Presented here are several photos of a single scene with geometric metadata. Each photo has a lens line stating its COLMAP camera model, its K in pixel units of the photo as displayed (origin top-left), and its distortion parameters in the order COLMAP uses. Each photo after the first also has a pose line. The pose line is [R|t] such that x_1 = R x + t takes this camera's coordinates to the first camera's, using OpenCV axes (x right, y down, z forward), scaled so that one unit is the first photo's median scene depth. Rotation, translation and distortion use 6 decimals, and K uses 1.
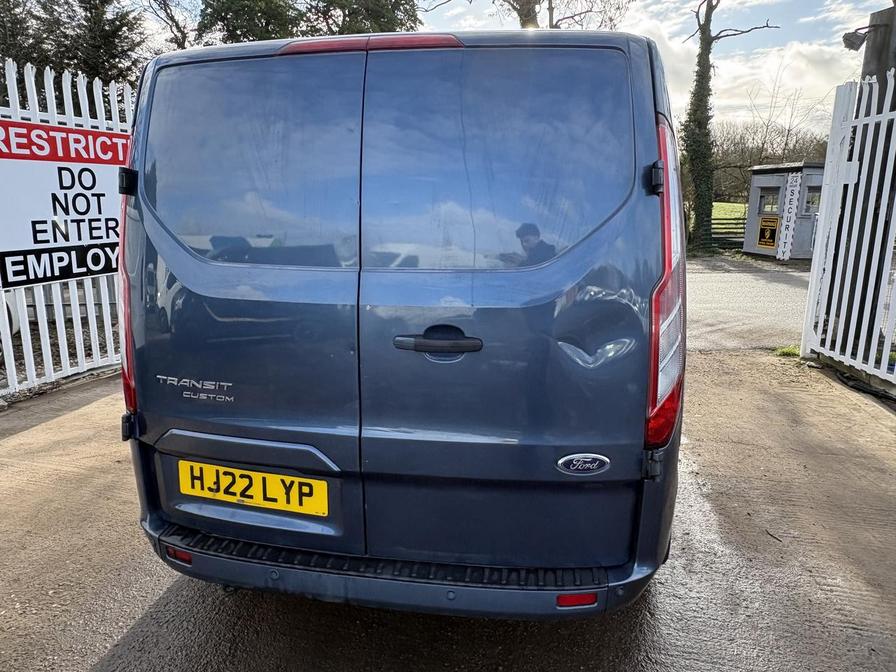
lens RADIAL K [[614.7, 0, 451.9], [0, 614.7, 333.8], [0, 0, 1]] dist [0.009409, 0.001775]
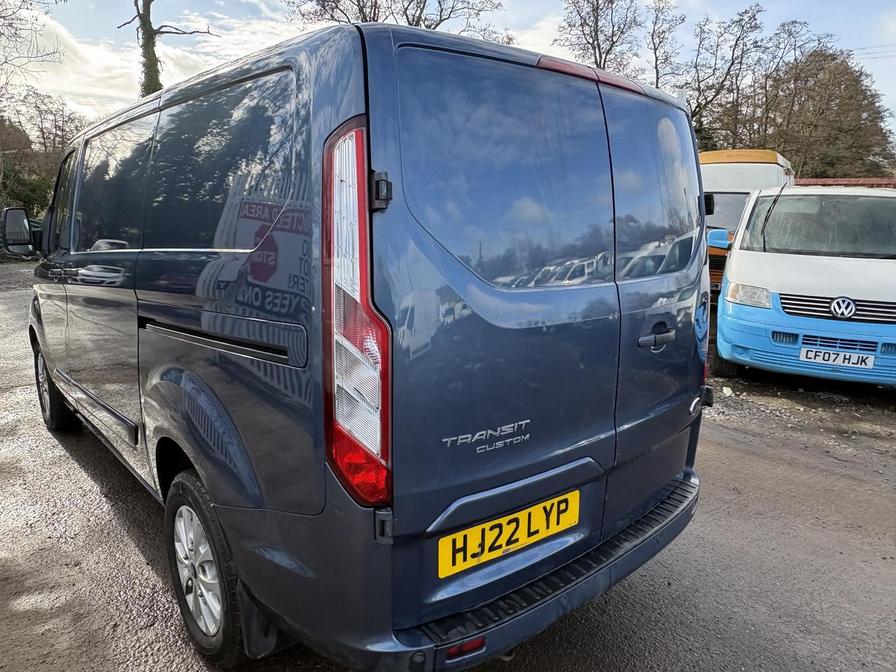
lens RADIAL K [[623.5, 0, 448.0], [0, 623.5, 336.0], [0, 0, 1]] dist [0.000142, -0.000116]
pose [[0.611644, -0.154932, 0.775814, -1.041636], [0.149014, 0.985646, 0.079355, -0.121980], [-0.776972, 0.067070, 0.625952, 0.467937]]
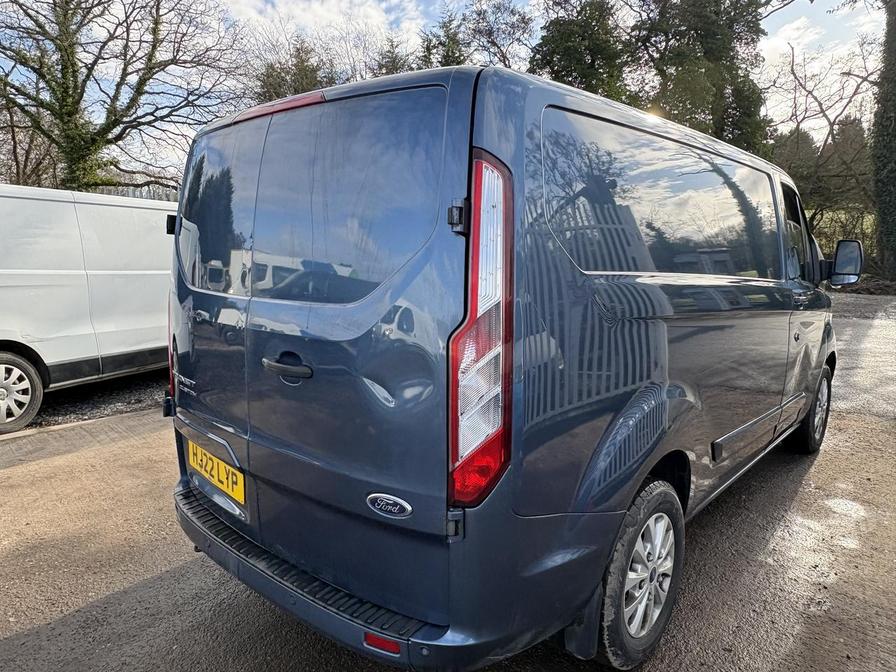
lens RADIAL K [[623.5, 0, 448.0], [0, 623.5, 336.0], [0, 0, 1]] dist [0.000142, -0.000116]
pose [[0.850110, 0.083763, -0.519900, 0.683697], [-0.106206, 0.994253, -0.013474, -0.046624], [0.515784, 0.066671, 0.854121, 0.155529]]
